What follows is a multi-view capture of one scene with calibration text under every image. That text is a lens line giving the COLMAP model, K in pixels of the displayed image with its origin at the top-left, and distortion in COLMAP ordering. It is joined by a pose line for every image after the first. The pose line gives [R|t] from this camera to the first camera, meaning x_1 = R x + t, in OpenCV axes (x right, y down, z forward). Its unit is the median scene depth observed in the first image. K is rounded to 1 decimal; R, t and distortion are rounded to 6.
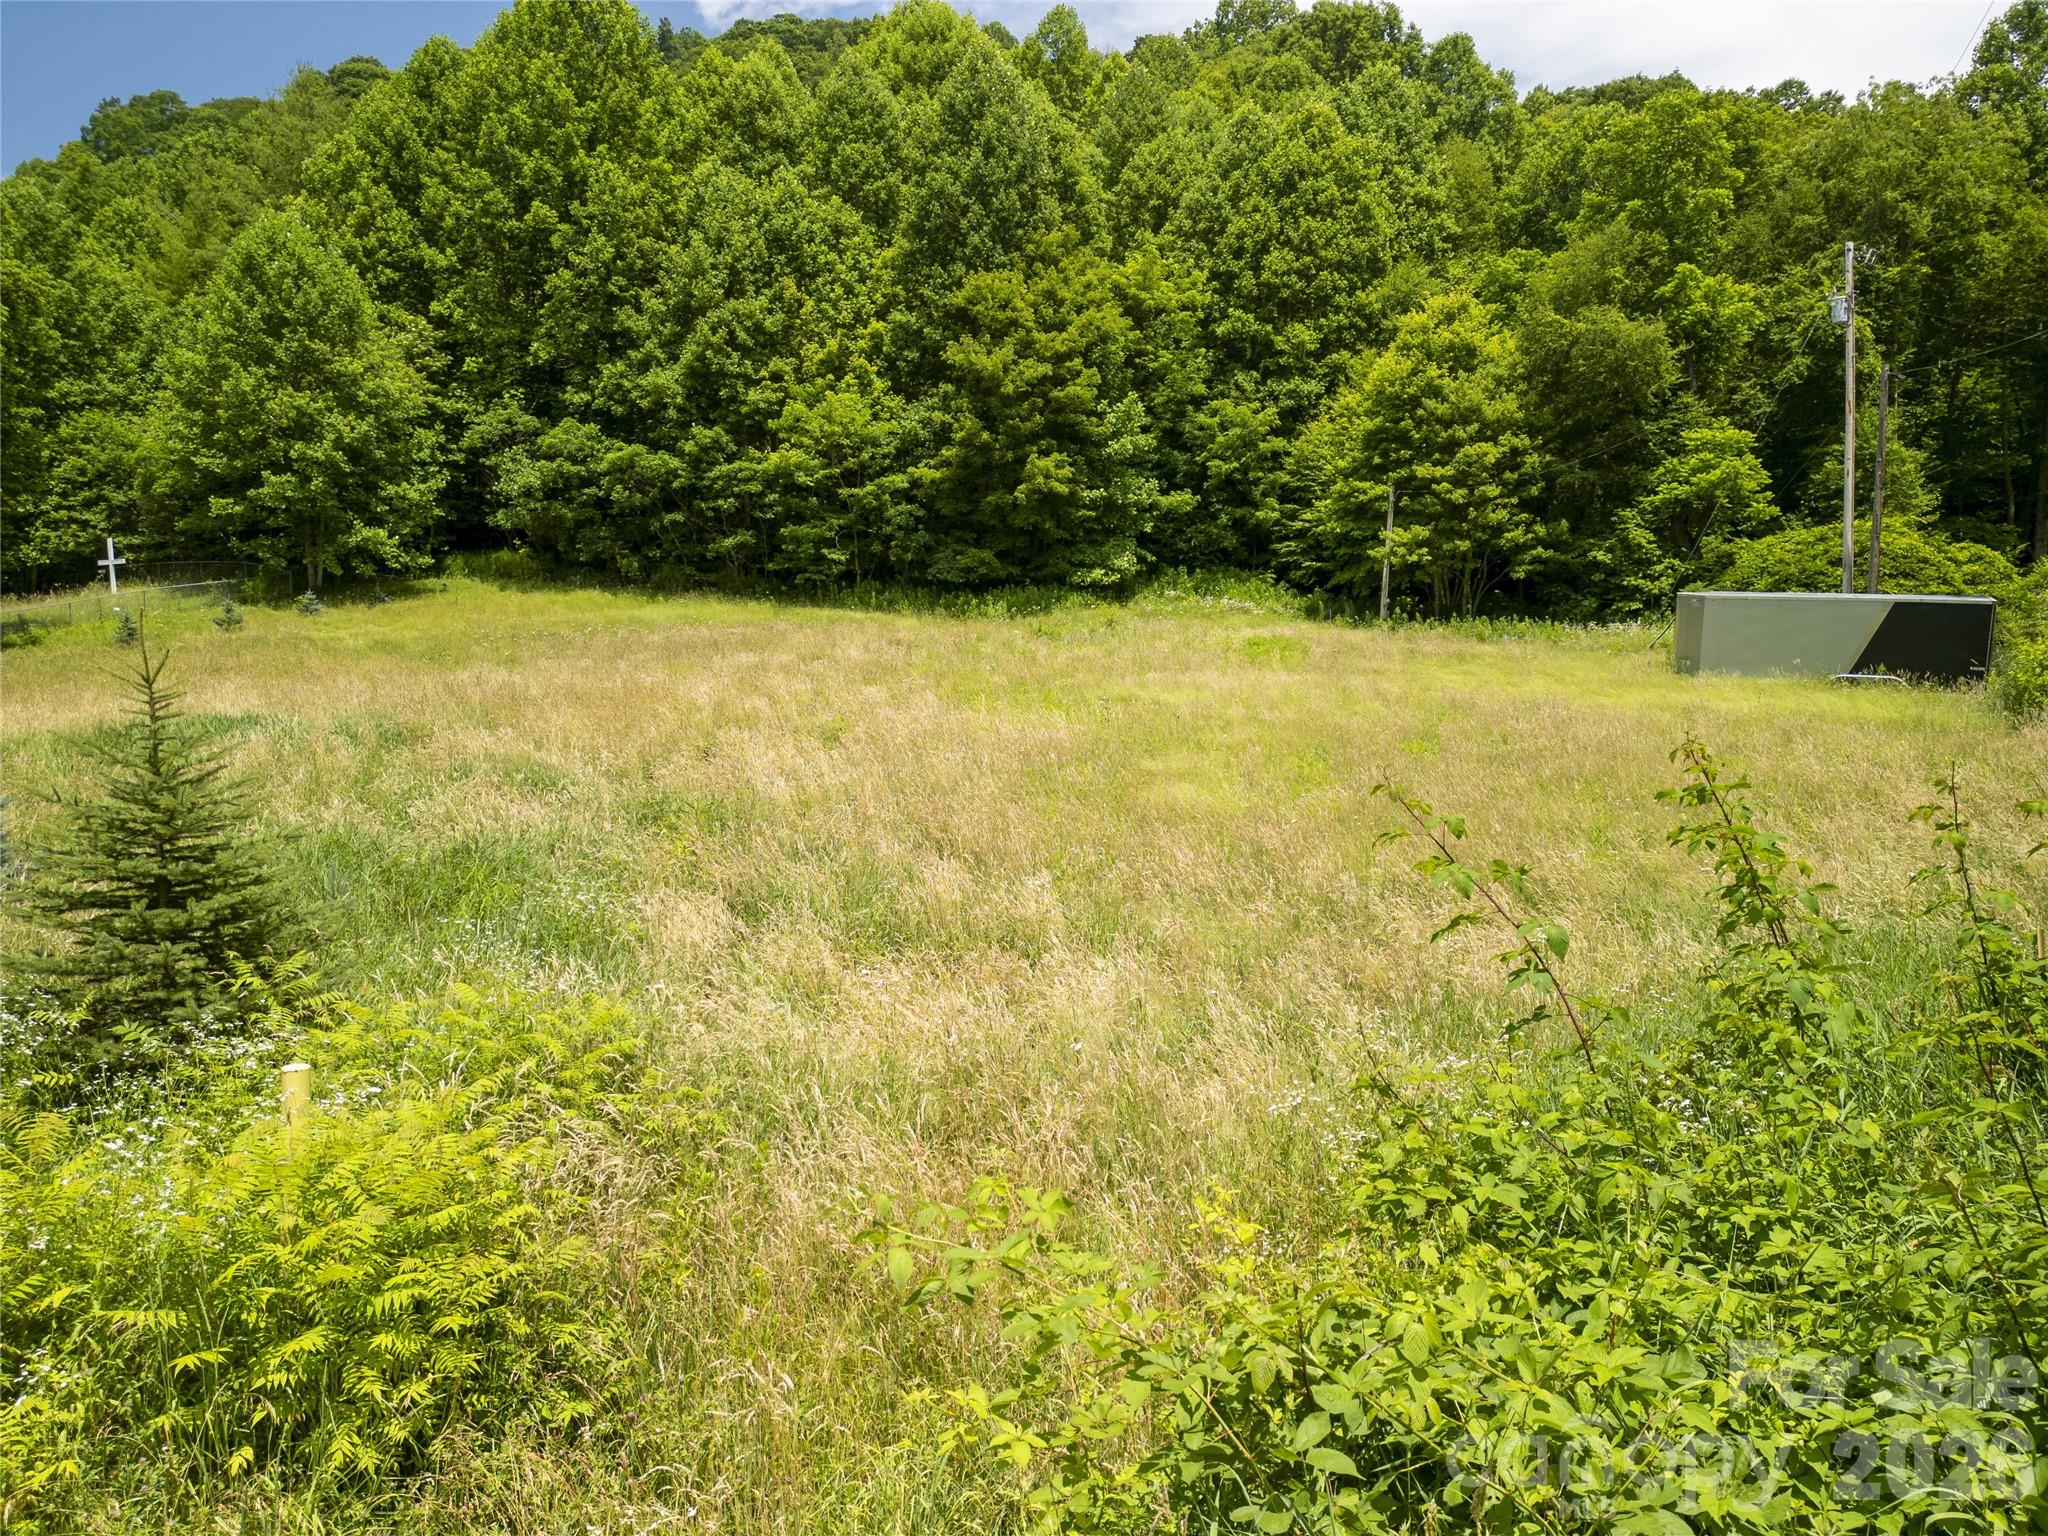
lens RADIAL K [[1436.0, 0, 1019.6], [0, 1436.0, 780.7], [0, 0, 1]] dist [0.067699, -0.058231]
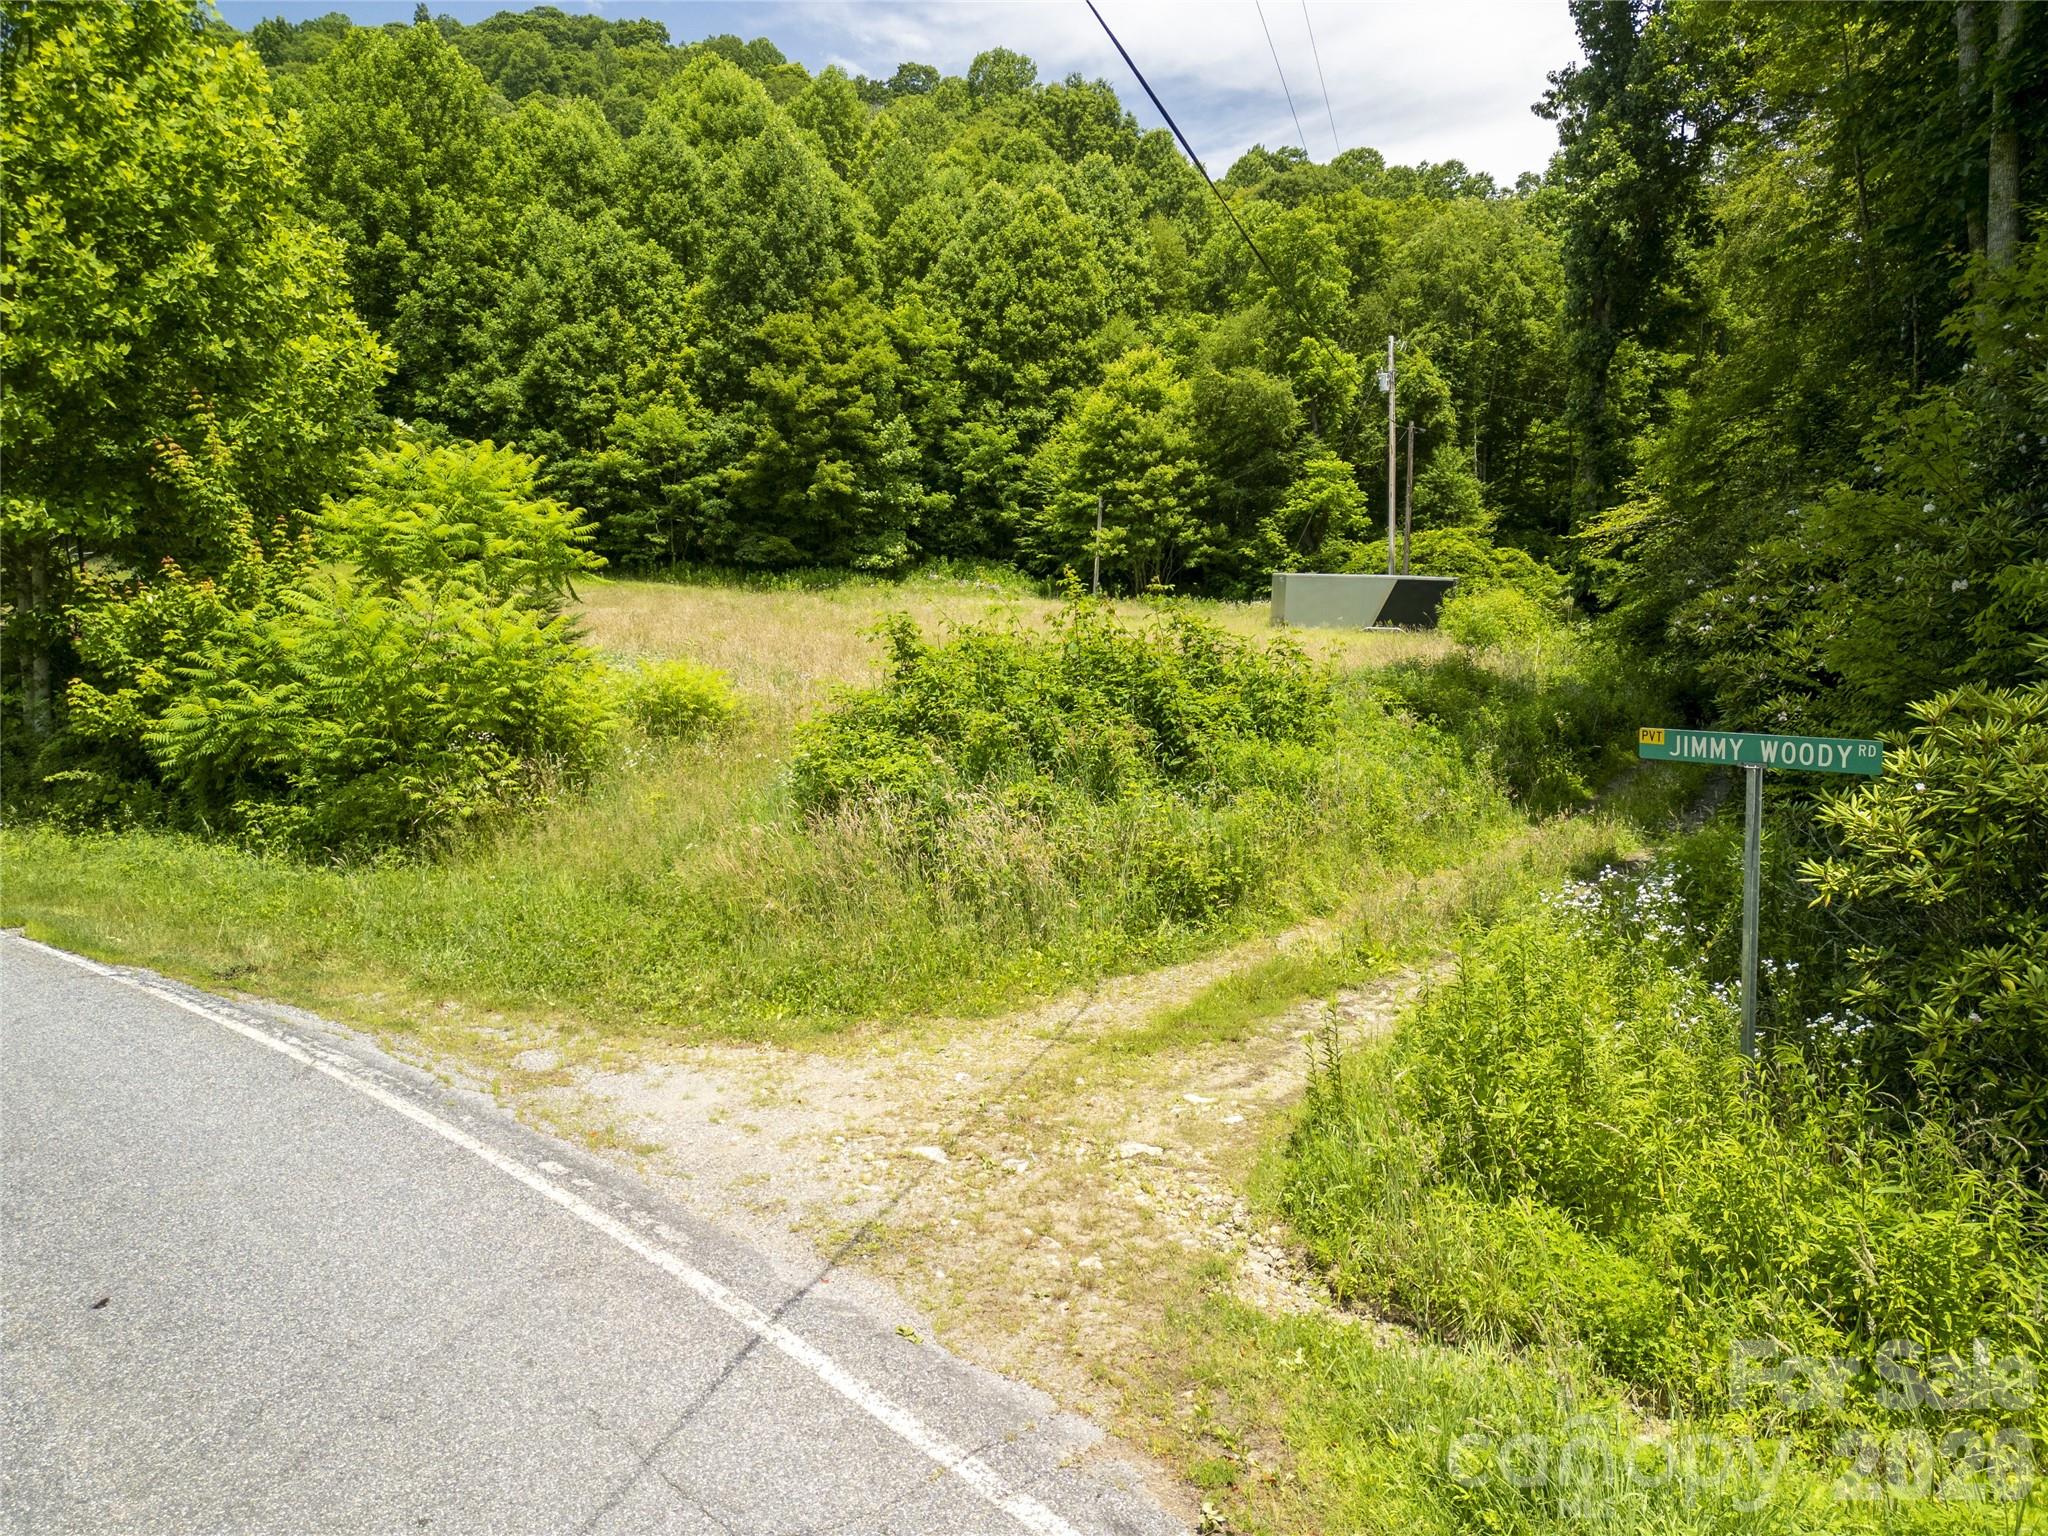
lens RADIAL K [[1436.0, 0, 1015.7], [0, 1436.0, 780.9], [0, 0, 1]] dist [0.067699, -0.058231]
pose [[0.987736, -0.005926, 0.156019, -0.019939], [0.006119, 0.999981, -0.000754, 0.047926], [-0.156012, 0.001699, 0.987754, -0.238901]]
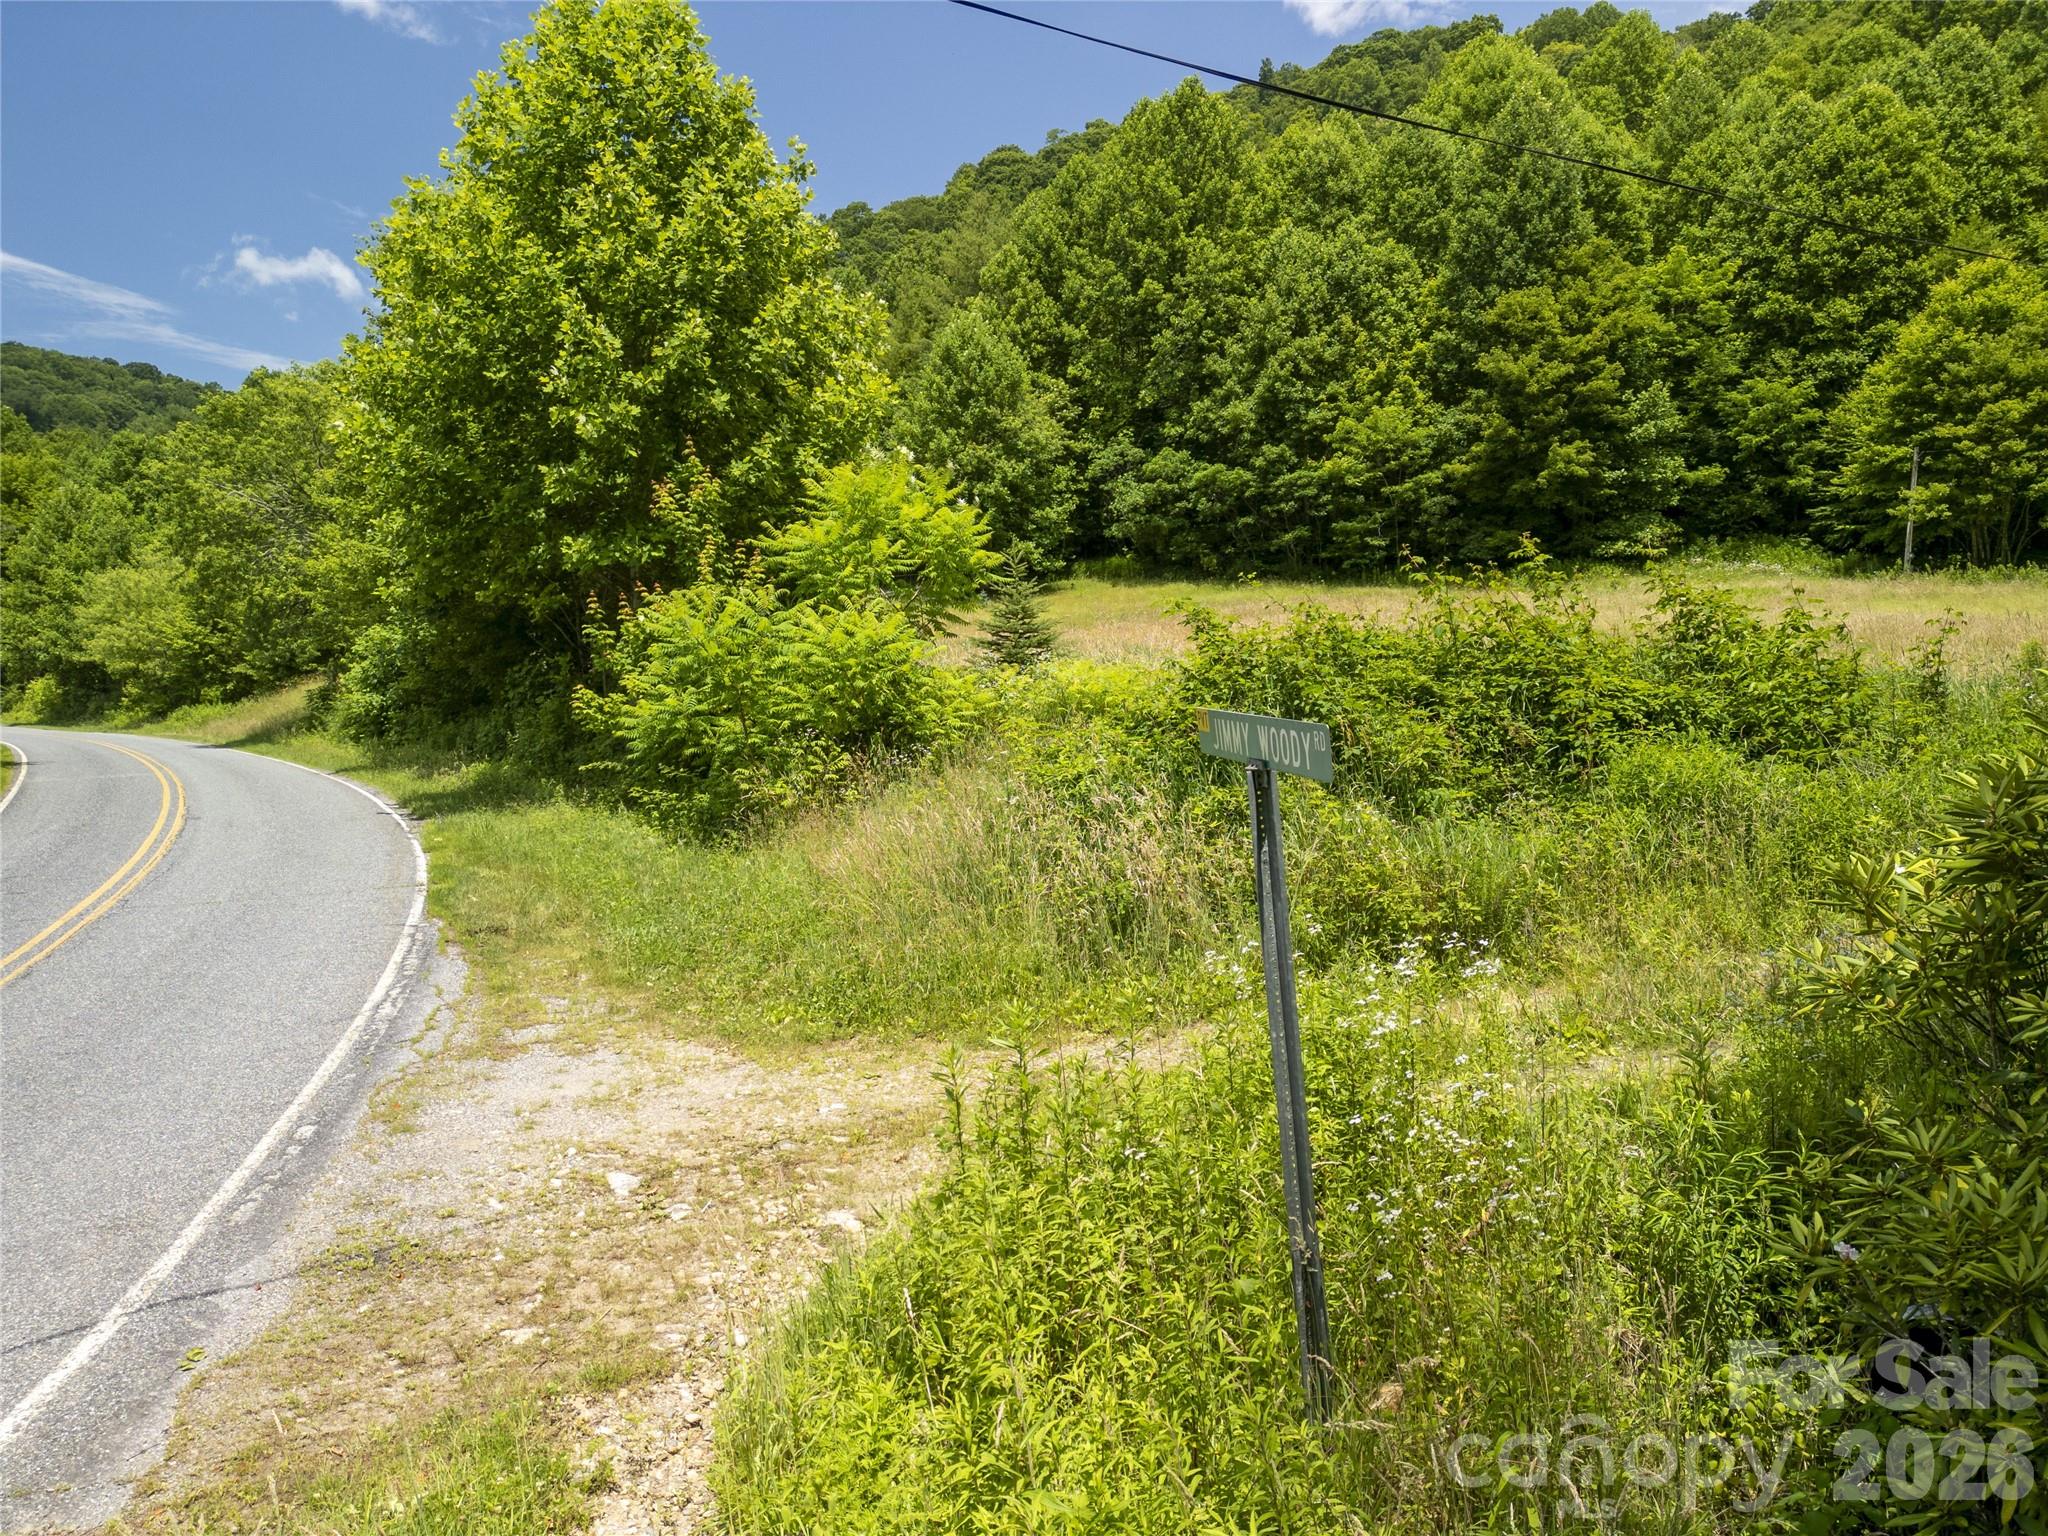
lens RADIAL K [[1436.0, 0, 1015.0], [0, 1436.0, 780.8], [0, 0, 1]] dist [0.067699, -0.058231]
pose [[0.919534, 0.014447, -0.392744, 0.065715], [-0.017584, 0.999836, -0.004389, 0.048924], [0.392616, 0.010941, 0.919637, -0.206962]]
